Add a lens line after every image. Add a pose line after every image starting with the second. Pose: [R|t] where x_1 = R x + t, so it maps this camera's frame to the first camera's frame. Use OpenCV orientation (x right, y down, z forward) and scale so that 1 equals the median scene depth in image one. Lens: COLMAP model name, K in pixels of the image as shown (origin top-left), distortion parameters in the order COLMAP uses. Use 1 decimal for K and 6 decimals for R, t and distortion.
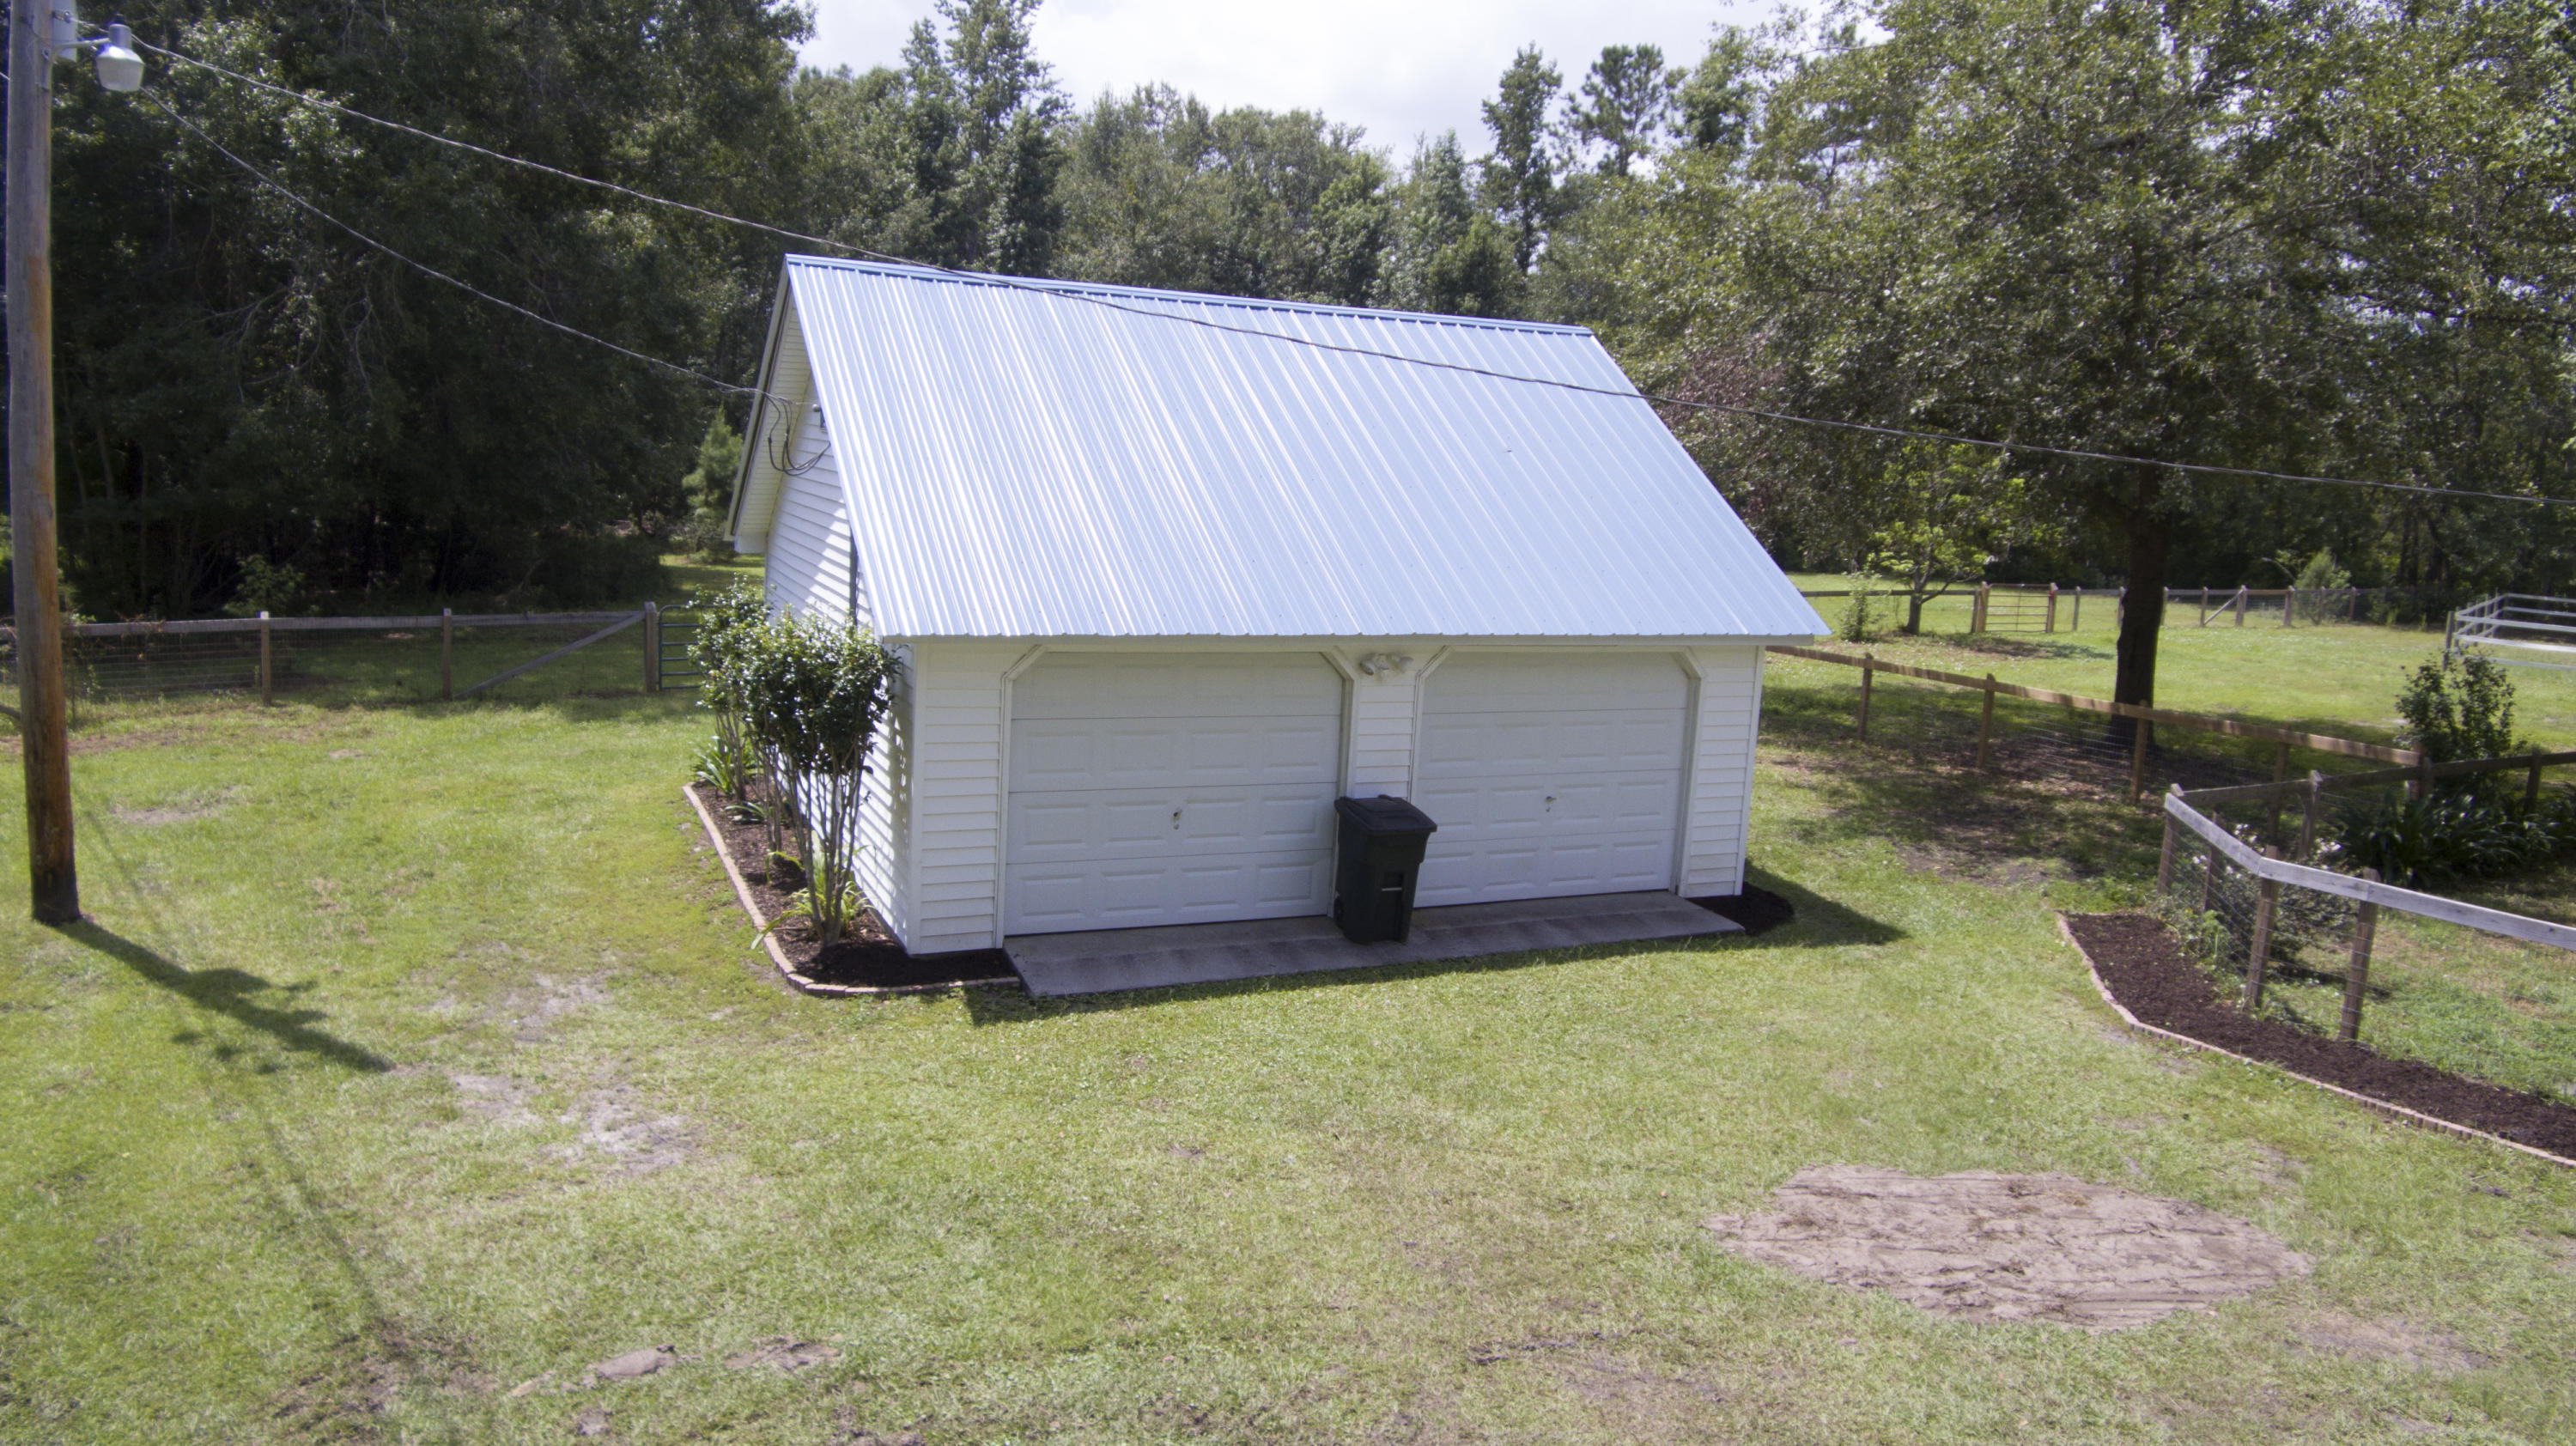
lens RADIAL K [[1825.3, 0, 1288.0], [0, 1825.3, 723.0], [0, 0, 1]] dist [-0.123444, 0.065910]
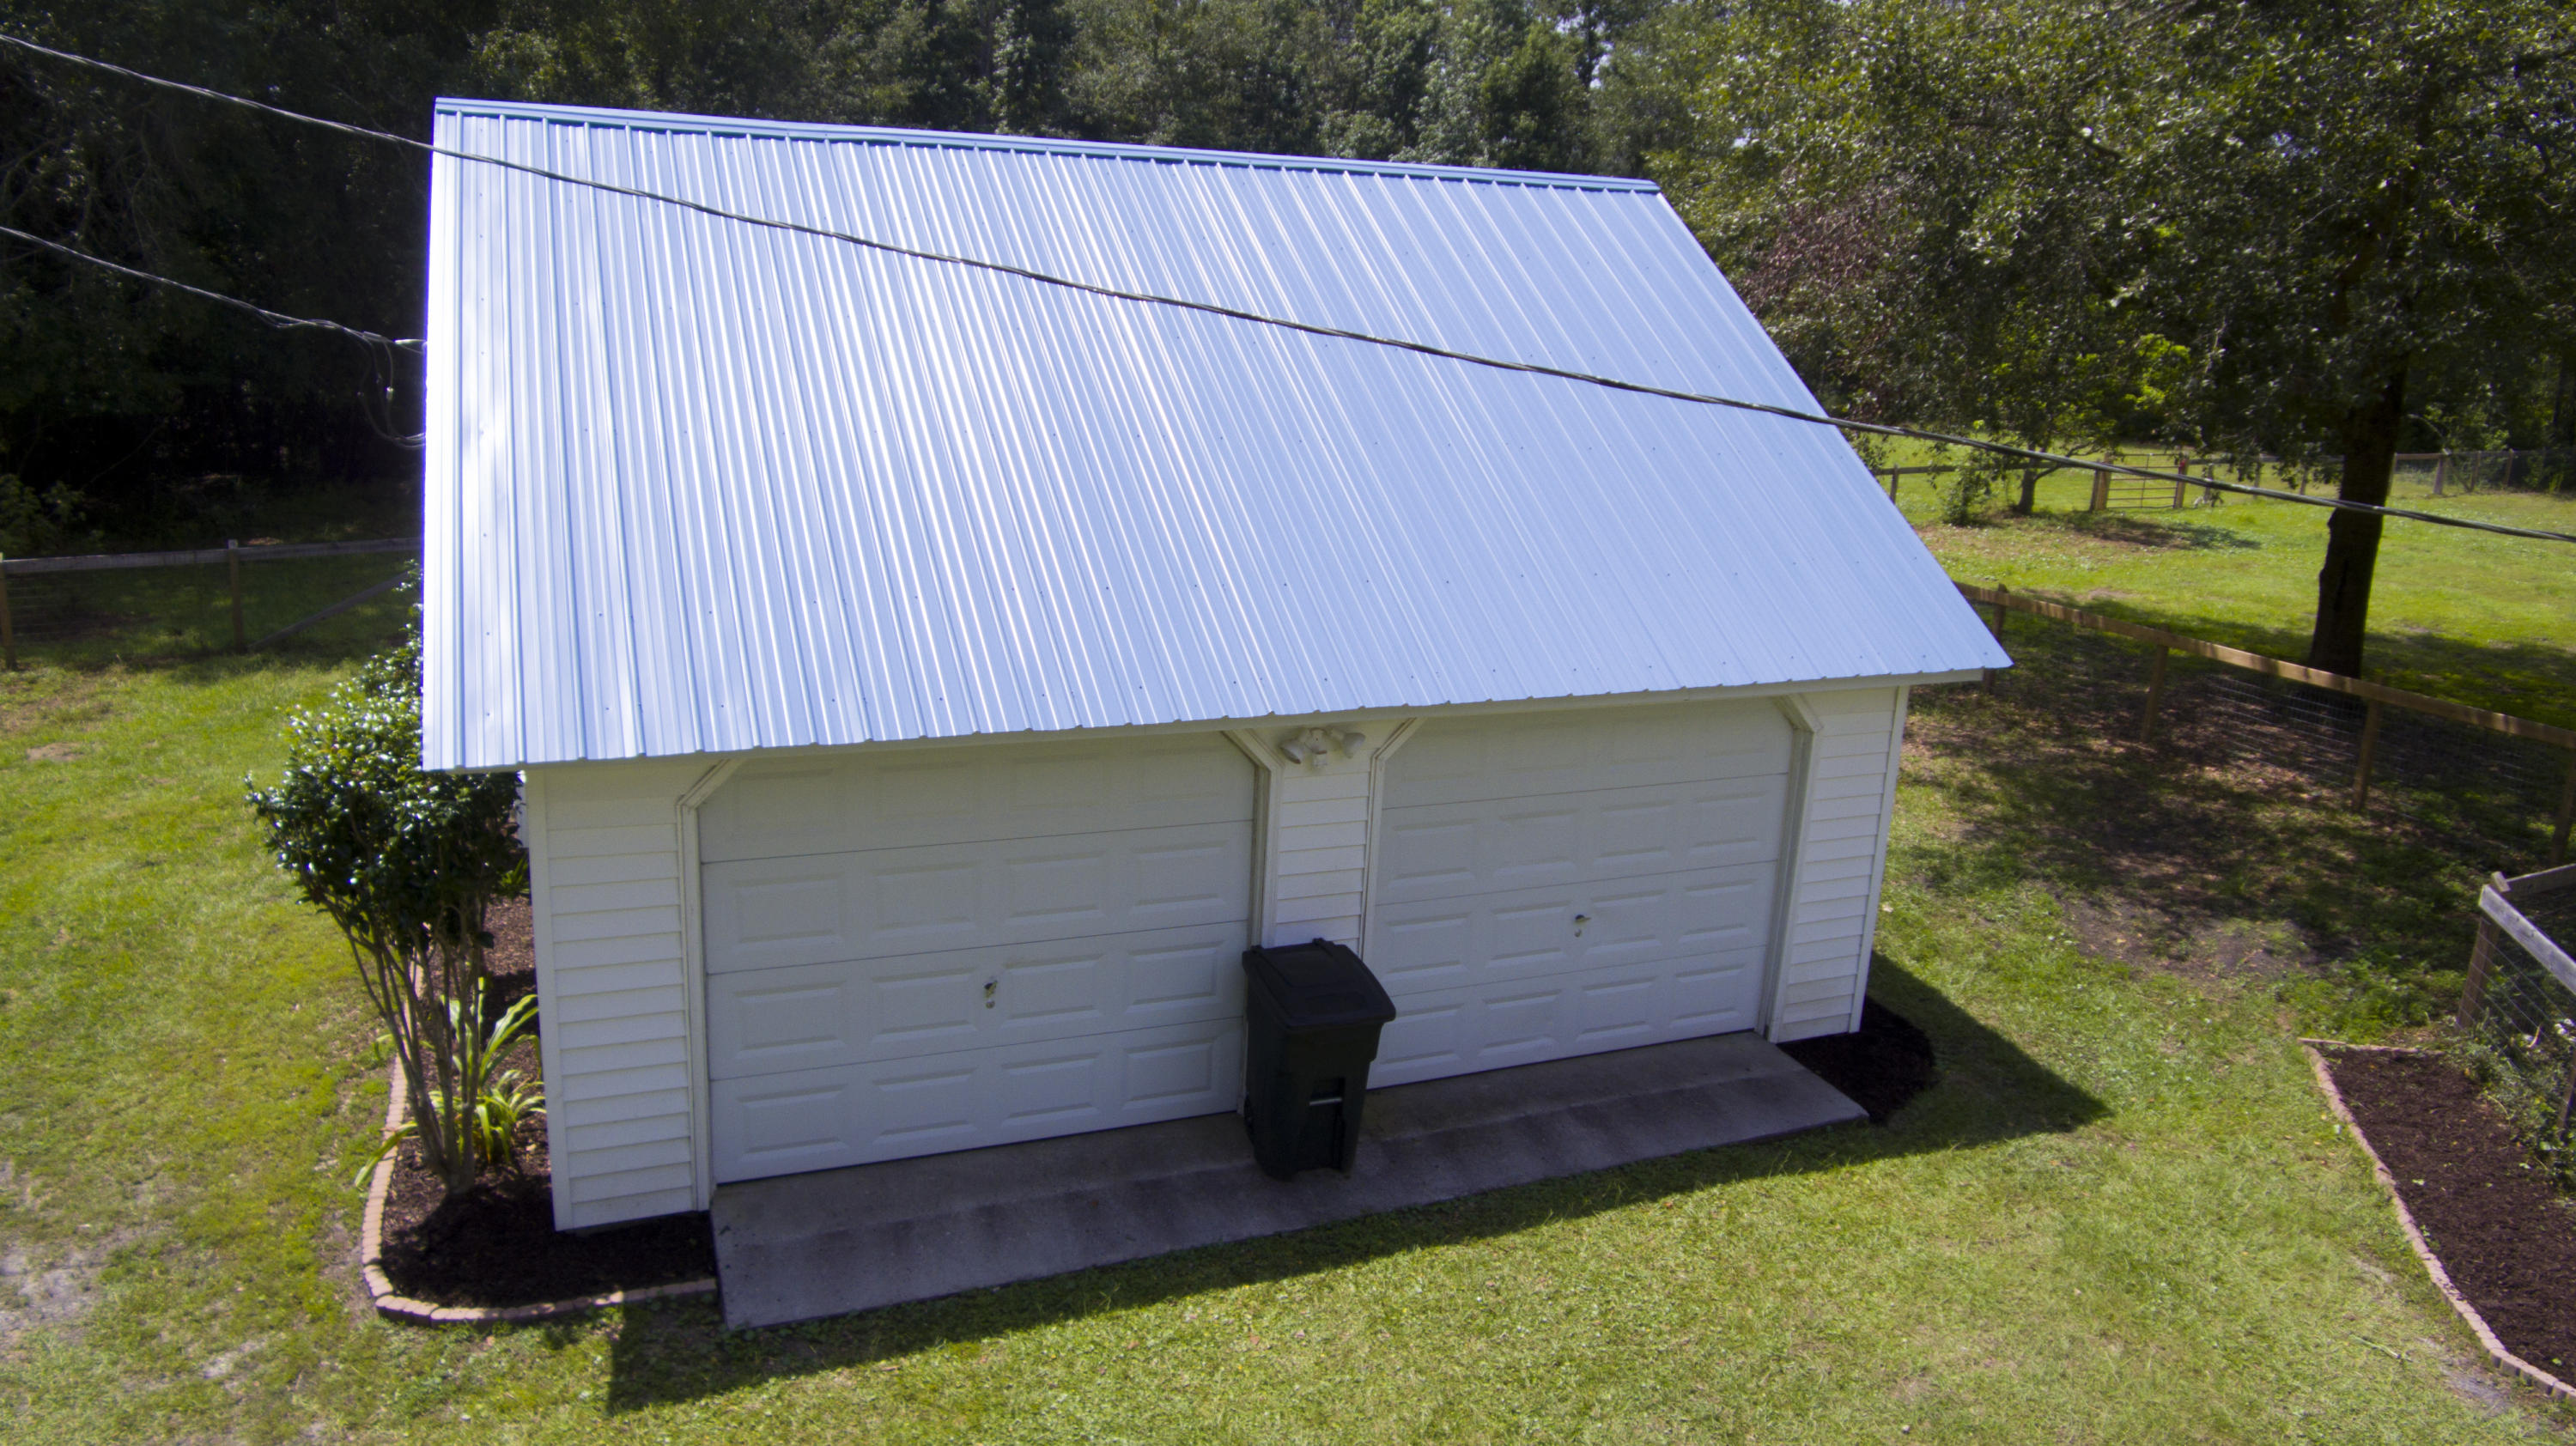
lens RADIAL K [[1760.7, 0, 1287.3], [0, 1760.7, 691.8], [0, 0, 1]] dist [-0.104360, 0.026596]
pose [[0.999189, 0.004034, -0.040066, 0.045659], [-0.000313, 0.995718, 0.092445, -0.074207], [0.040267, -0.092358, 0.994911, 0.269344]]
